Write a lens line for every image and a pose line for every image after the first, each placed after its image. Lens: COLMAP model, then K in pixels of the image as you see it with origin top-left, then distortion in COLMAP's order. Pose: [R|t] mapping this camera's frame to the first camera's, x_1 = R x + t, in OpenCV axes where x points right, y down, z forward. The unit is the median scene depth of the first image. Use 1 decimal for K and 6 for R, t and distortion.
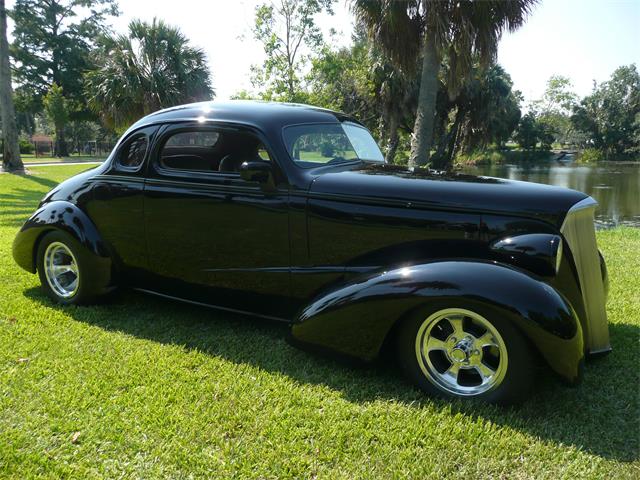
lens RADIAL K [[514.6, 0, 318.0], [0, 514.6, 246.4], [0, 0, 1]] dist [-0.035338, 0.012653]
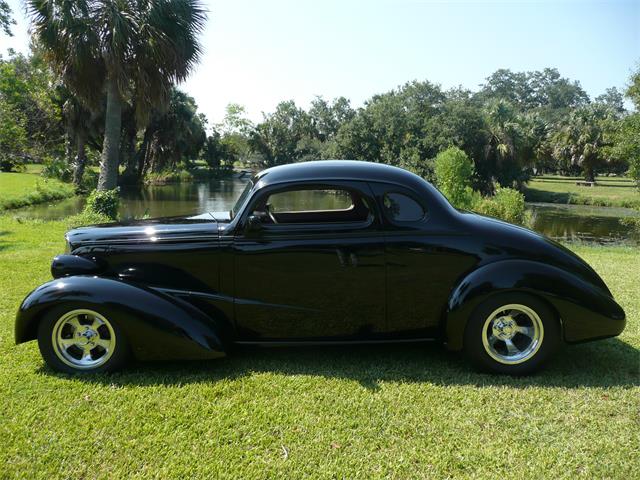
lens RADIAL K [[514.6, 0, 317.1], [0, 514.6, 250.8], [0, 0, 1]] dist [-0.035338, 0.012653]
pose [[0.839504, -0.052880, 0.540774, -0.009283], [0.063355, 0.997991, -0.000764, 0.002897], [-0.539647, 0.034902, 0.841167, -0.050298]]
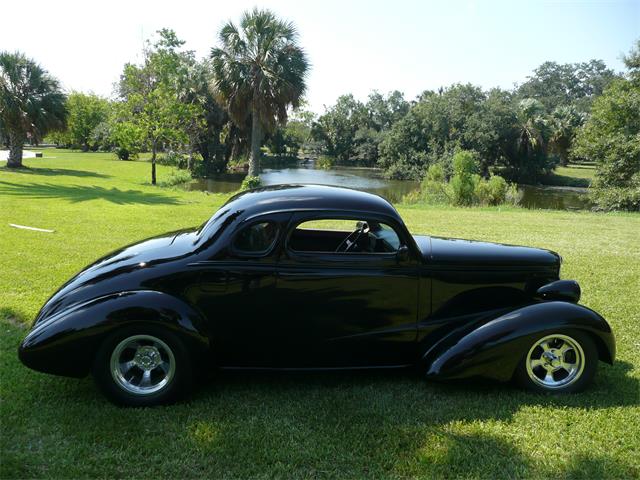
lens RADIAL K [[514.6, 0, 316.5], [0, 514.6, 239.6], [0, 0, 1]] dist [-0.035338, 0.012653]
pose [[0.890943, -0.044561, 0.451924, -0.104804], [0.049002, 0.998797, 0.001879, 0.020010], [-0.451464, 0.020471, 0.892054, -0.182455]]
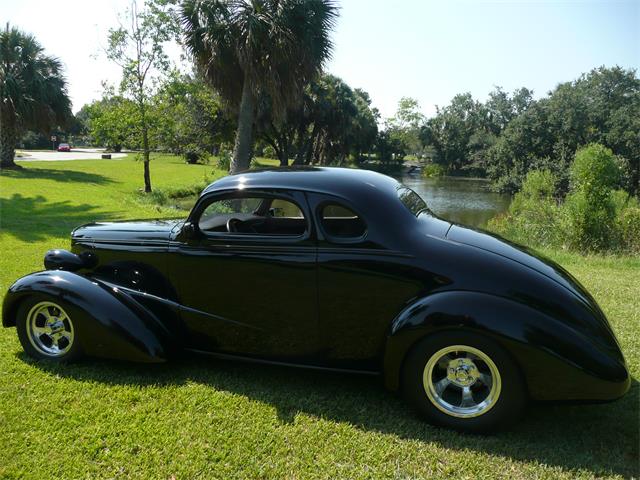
lens RADIAL K [[514.6, 0, 318.3], [0, 514.6, 251.0], [0, 0, 1]] dist [-0.035338, 0.012653]
pose [[0.971858, 0.003473, 0.235540, 0.019719], [-0.003721, 0.999993, 0.000608, 0.001289], [-0.235536, -0.001468, 0.971864, -0.056677]]
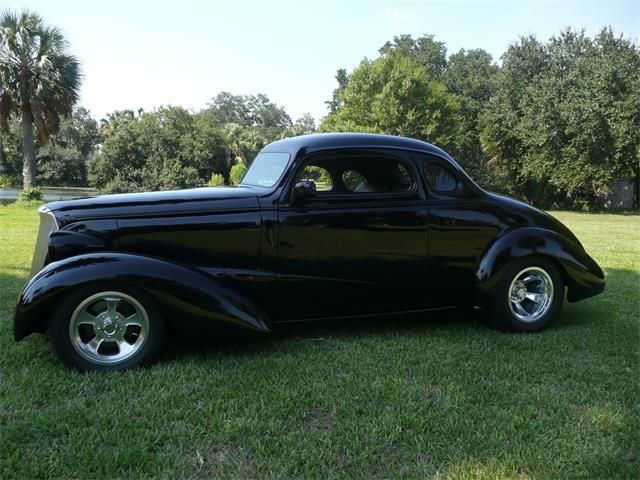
lens RADIAL K [[514.6, 0, 317.1], [0, 514.6, 241.0], [0, 0, 1]] dist [-0.035338, 0.012653]
pose [[0.447959, -0.076538, 0.890772, -0.209088], [0.129160, 0.991417, 0.020233, 0.027301], [-0.884675, 0.105989, 0.454000, -0.149024]]
